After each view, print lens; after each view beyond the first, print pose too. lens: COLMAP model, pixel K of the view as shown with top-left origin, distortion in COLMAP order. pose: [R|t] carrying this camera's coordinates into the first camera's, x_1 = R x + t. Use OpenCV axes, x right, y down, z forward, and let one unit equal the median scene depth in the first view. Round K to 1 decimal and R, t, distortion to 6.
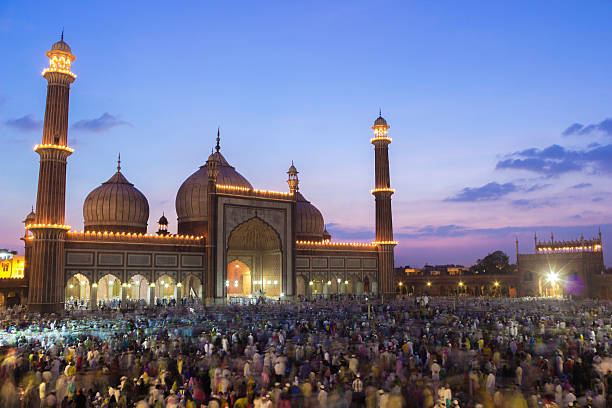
lens RADIAL K [[510.1, 0, 306.0], [0, 510.1, 204.0], [0, 0, 1]] dist [-0.135552, 0.106431]
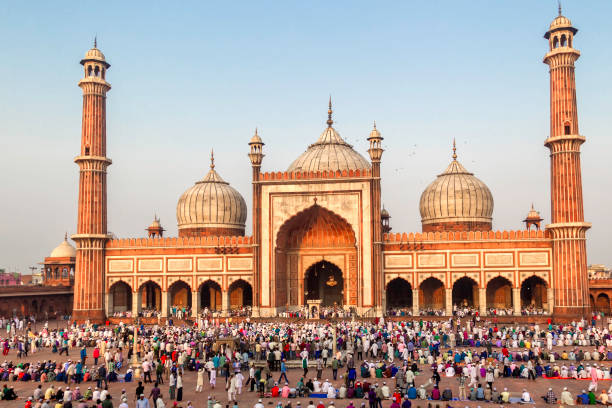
lens RADIAL K [[559.7, 0, 342.1], [0, 559.7, 240.9], [0, 0, 1]] dist [0.003356, -0.002129]
pose [[0.723598, -0.045702, -0.688707, 0.544610], [0.103994, 0.993634, 0.043326, 0.049424], [0.682343, -0.102972, 0.723744, 0.422617]]
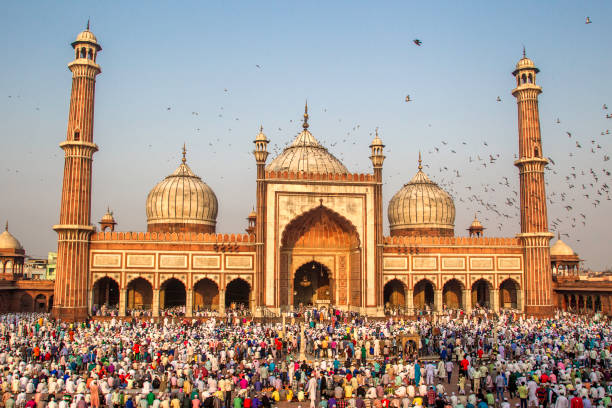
lens RADIAL K [[547.4, 0, 306.3], [0, 547.4, 215.4], [0, 0, 1]] dist [-0.119713, 0.003266]
pose [[0.879719, -0.042975, -0.473549, 0.296939], [0.056181, 0.998326, 0.013769, 0.028231], [0.472164, -0.038717, 0.880660, 0.253338]]
